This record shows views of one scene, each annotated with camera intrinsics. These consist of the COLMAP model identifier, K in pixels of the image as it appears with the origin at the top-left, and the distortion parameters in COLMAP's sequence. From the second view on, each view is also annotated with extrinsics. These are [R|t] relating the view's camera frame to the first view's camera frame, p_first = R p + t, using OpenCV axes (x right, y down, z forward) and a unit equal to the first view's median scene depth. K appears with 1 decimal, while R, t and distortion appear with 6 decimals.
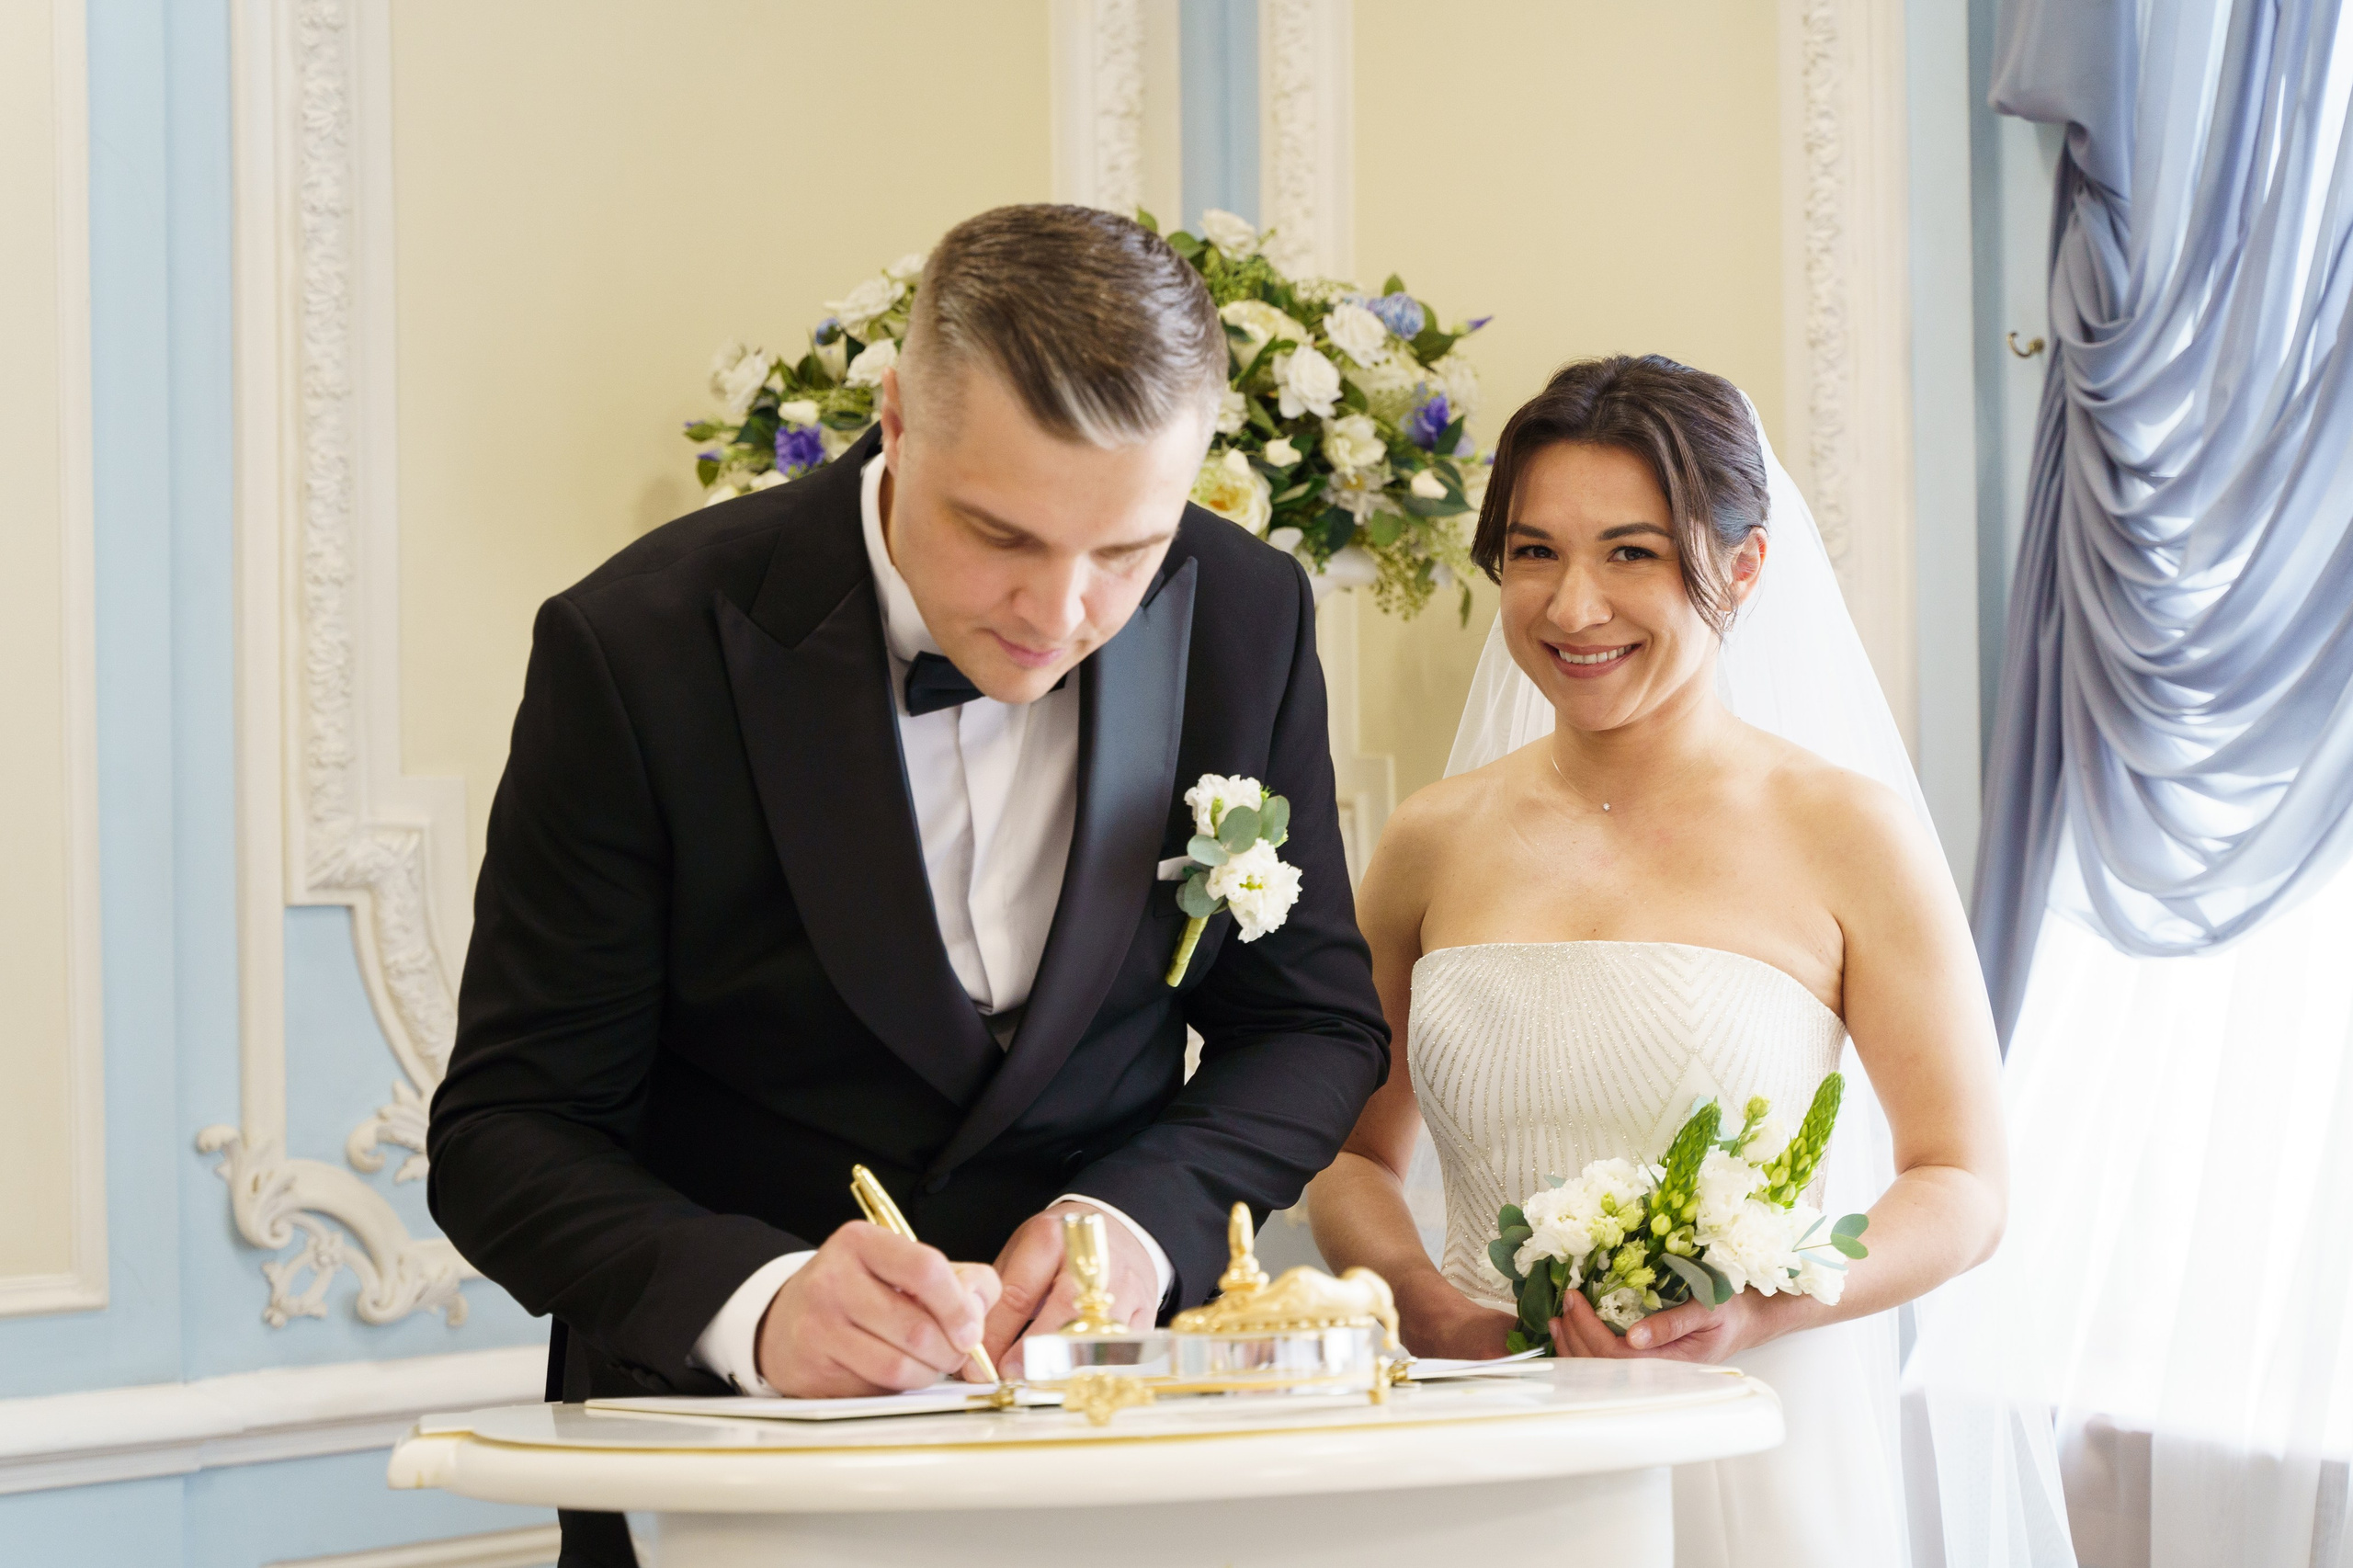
lens RADIAL K [[3627.9, 0, 1175.1], [0, 3627.9, 791.9], [0, 0, 1]] dist [0.087782, 0.000000]
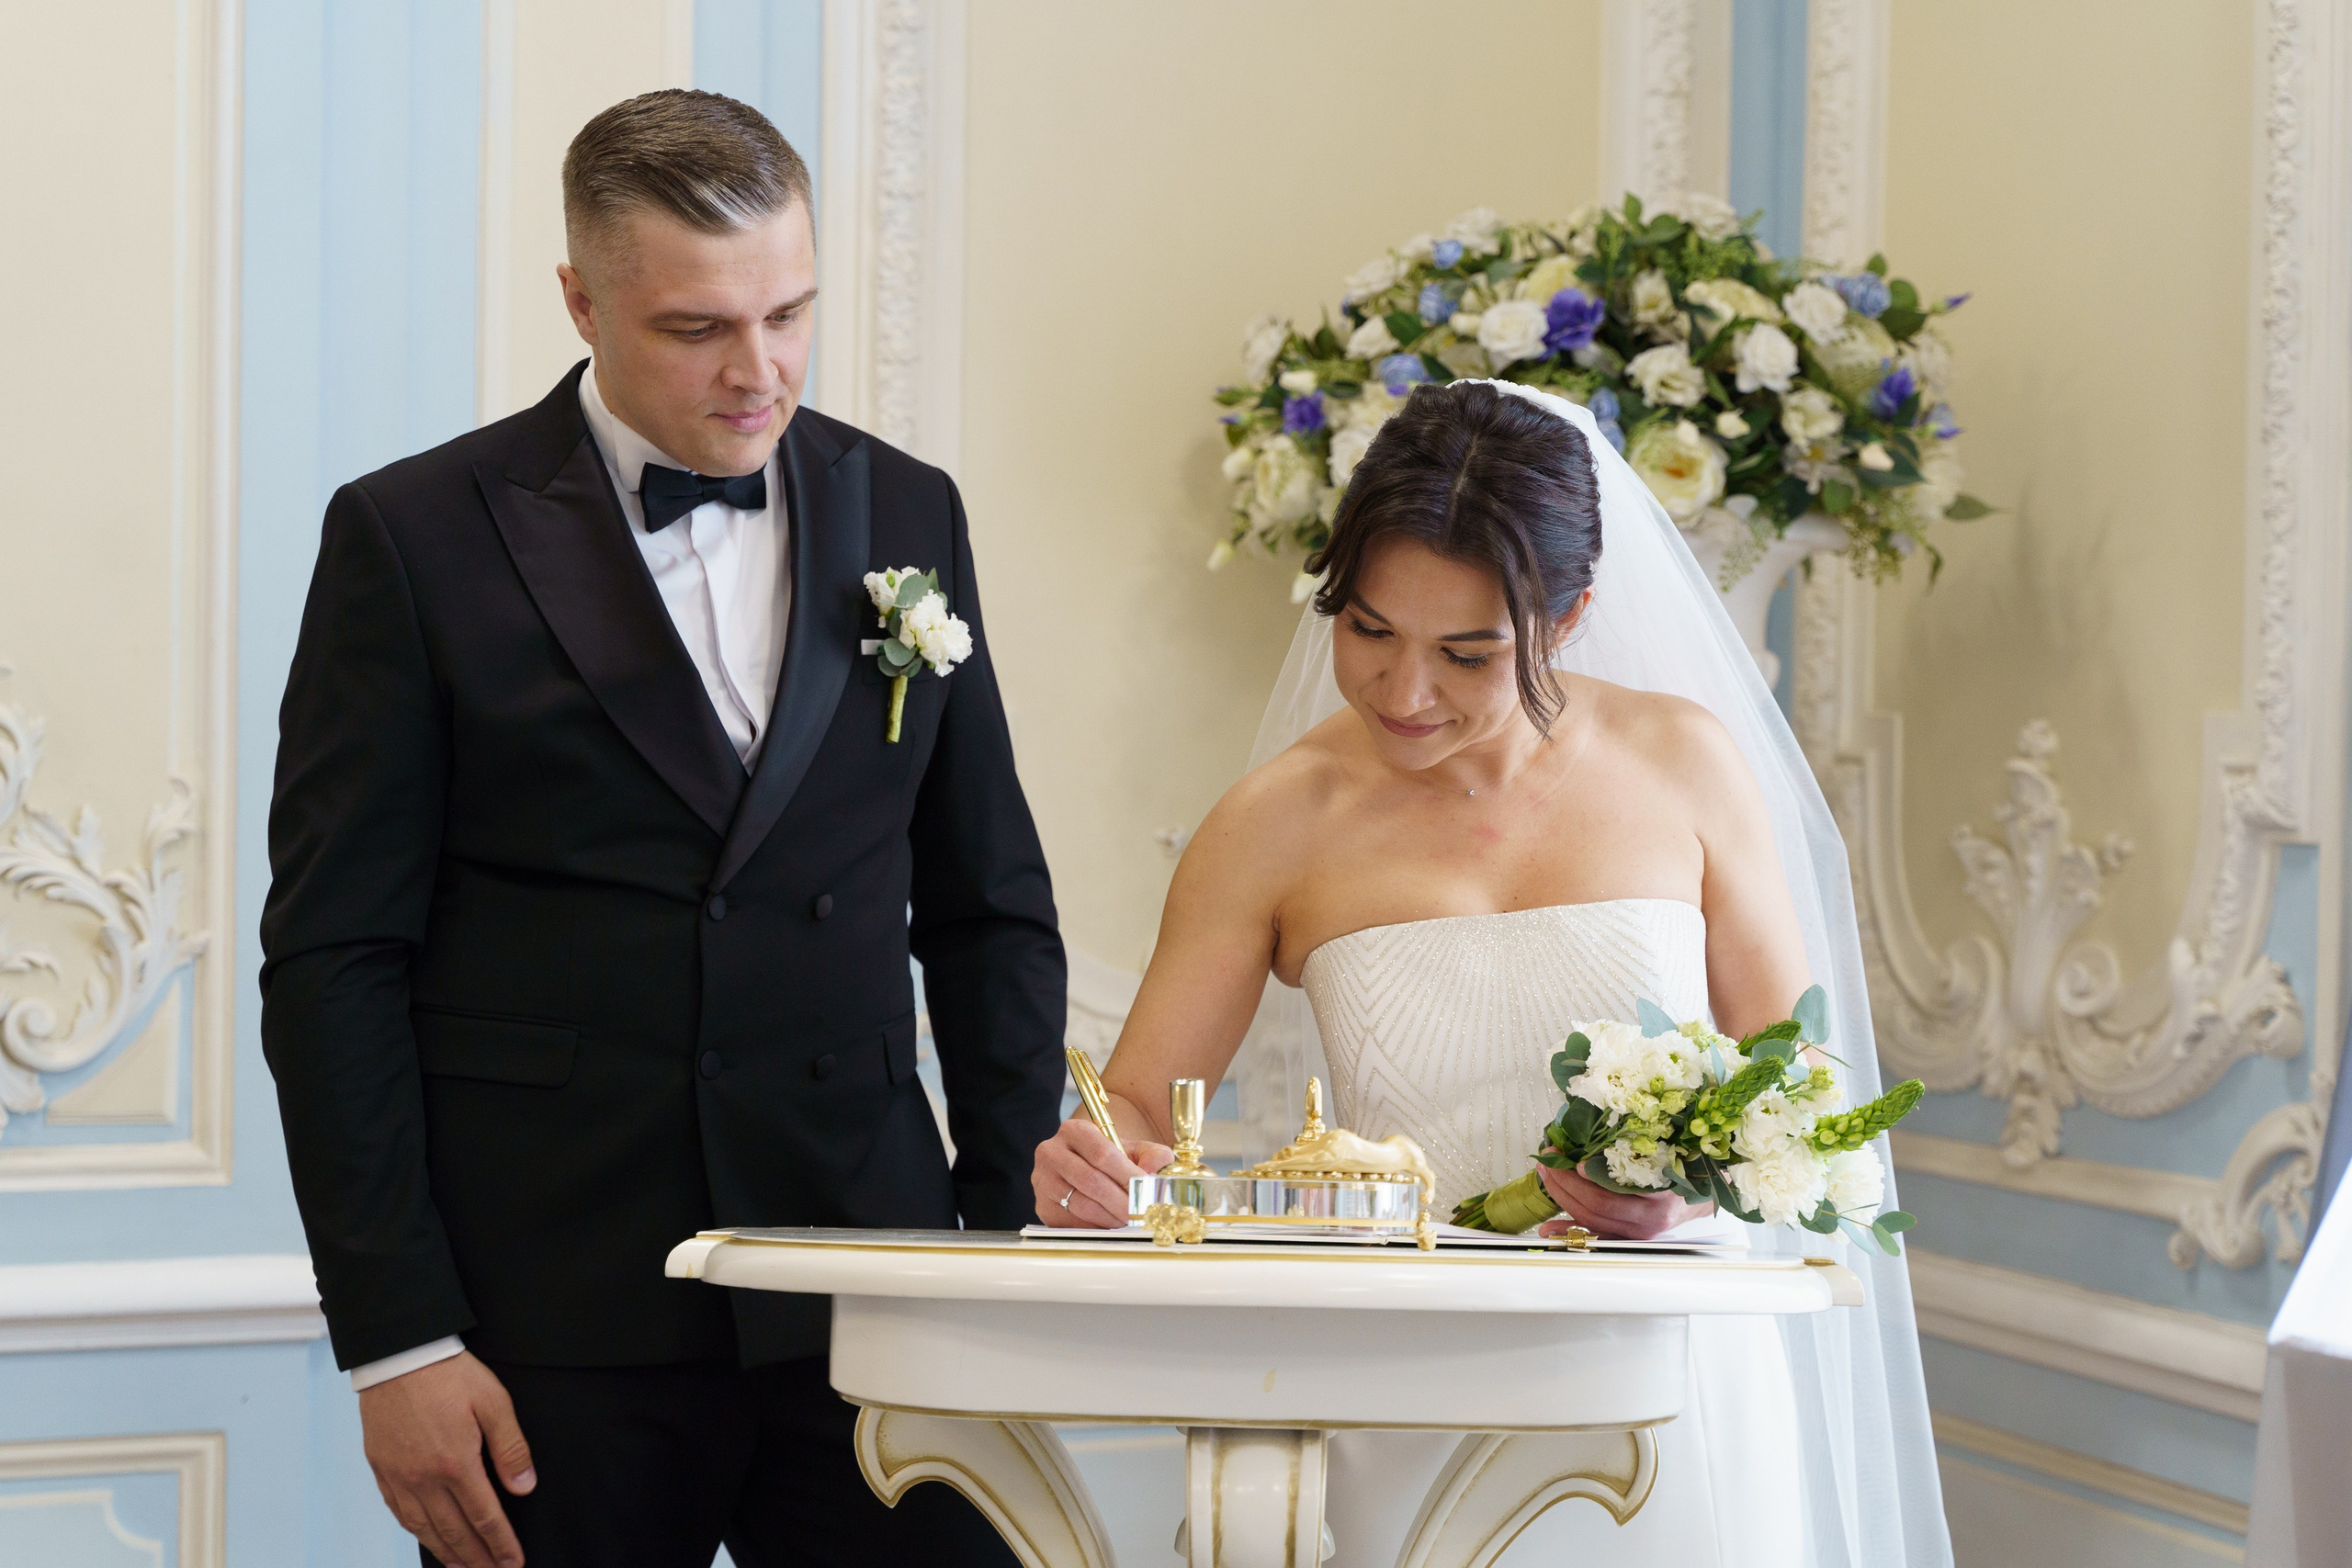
lens RADIAL K [[3626.1, 0, 1176.9], [0, 3626.1, 778.9], [0, 0, 1]] dist [0.087782, 0.000000]
pose [[0.979049, 0.032876, -0.200952, 0.081387], [-0.030734, 0.999433, 0.013771, 0.000271], [0.201290, -0.007307, 0.979504, -0.068691]]
